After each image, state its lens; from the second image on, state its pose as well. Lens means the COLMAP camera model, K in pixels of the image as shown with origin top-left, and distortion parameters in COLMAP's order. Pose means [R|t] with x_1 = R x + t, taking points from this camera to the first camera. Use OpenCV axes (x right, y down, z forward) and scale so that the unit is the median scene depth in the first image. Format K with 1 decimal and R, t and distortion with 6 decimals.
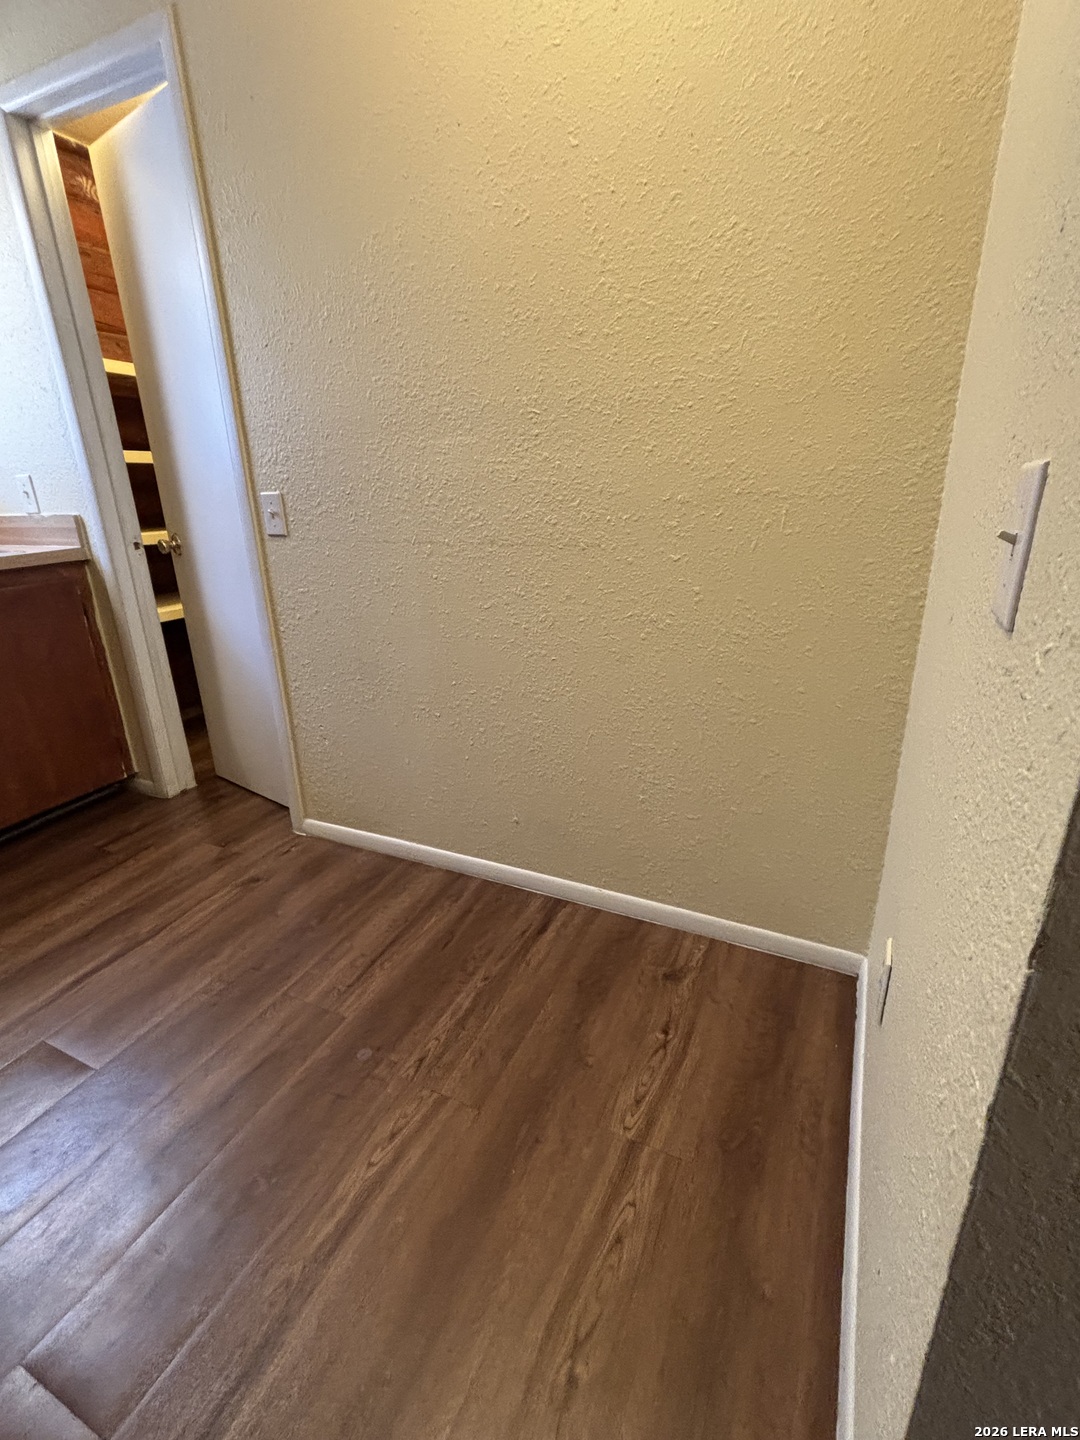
lens RADIAL K [[663.3, 0, 534.0], [0, 663.3, 713.7], [0, 0, 1]] dist [0.000756, -0.000343]
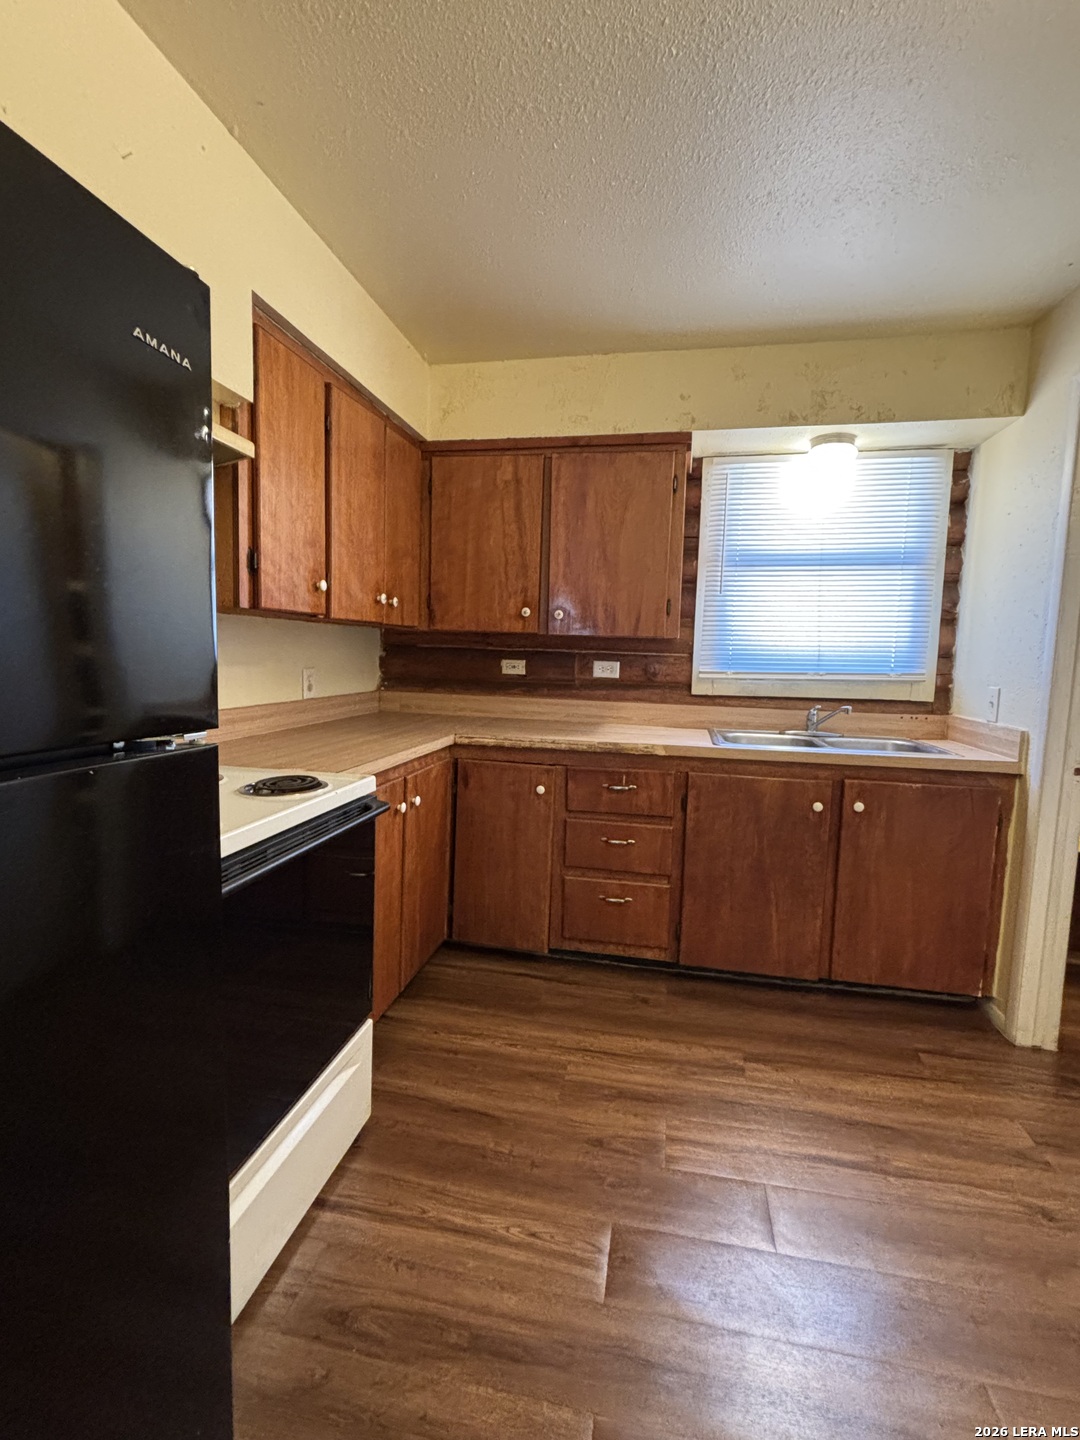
lens RADIAL K [[663.3, 0, 538.9], [0, 663.3, 714.7], [0, 0, 1]] dist [0.000756, -0.000343]
pose [[0.250271, 0.130206, -0.959381, 0.101445], [-0.361033, 0.931993, 0.032308, -0.109947], [0.898343, 0.338282, 0.280259, 0.064277]]
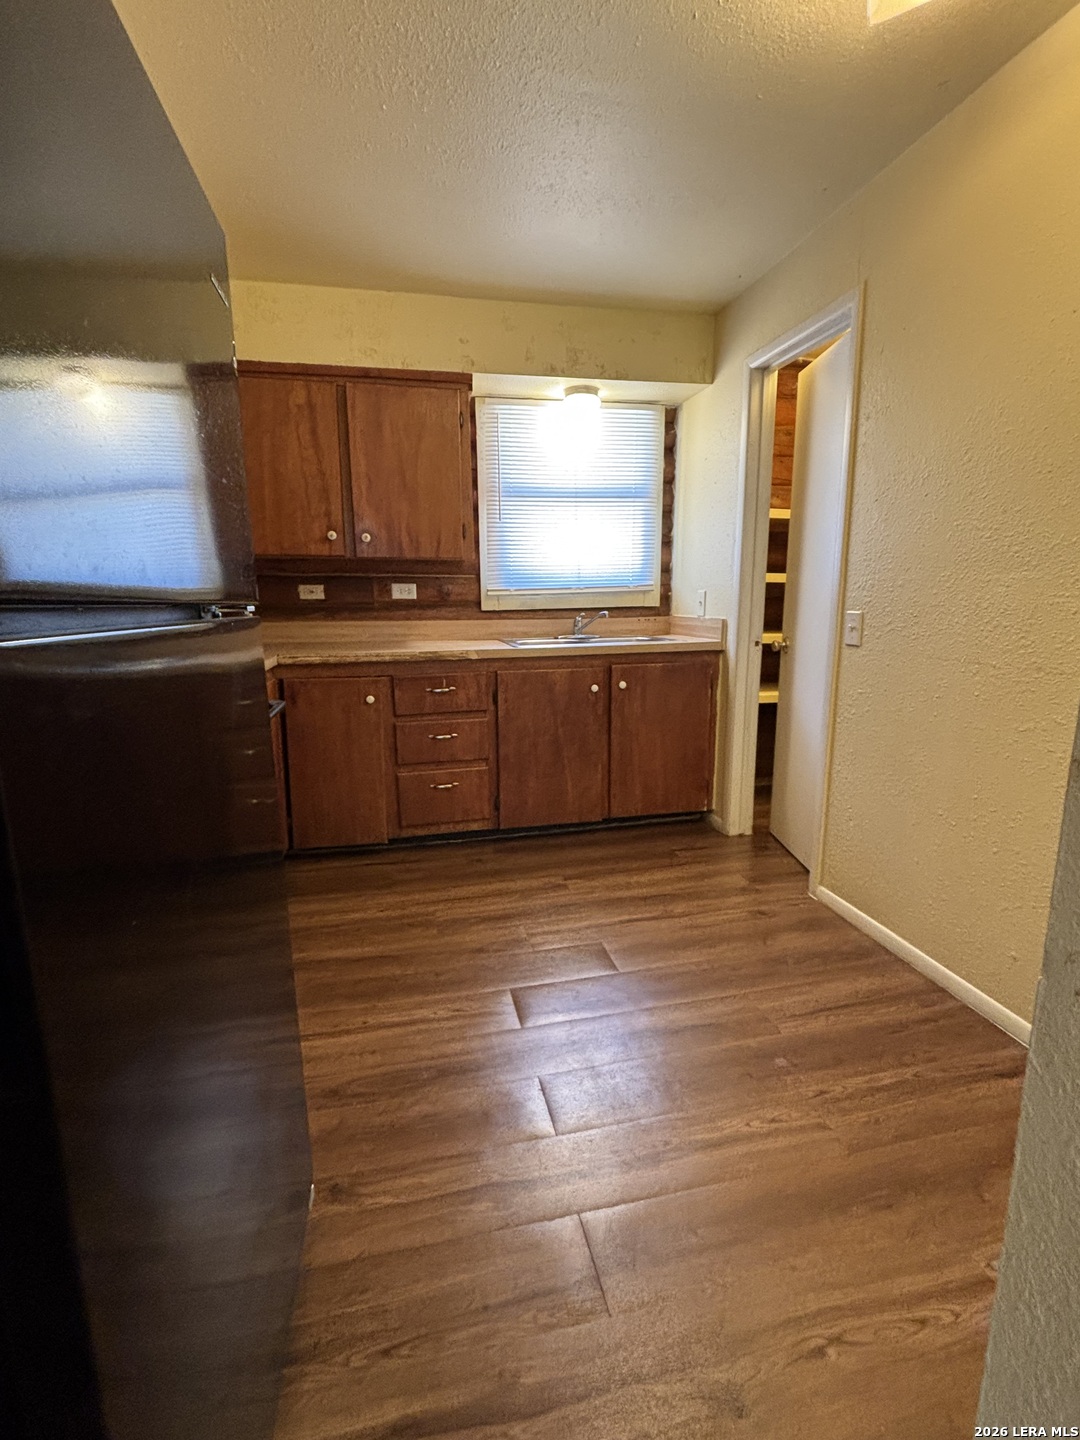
lens RADIAL K [[663.3, 0, 540.9], [0, 663.3, 714.7], [0, 0, 1]] dist [0.000756, -0.000343]
pose [[0.621265, 0.165744, -0.765871, 0.221306], [-0.275070, 0.961306, -0.015095, 0.030911], [0.733734, 0.220047, 0.642817, -0.181401]]
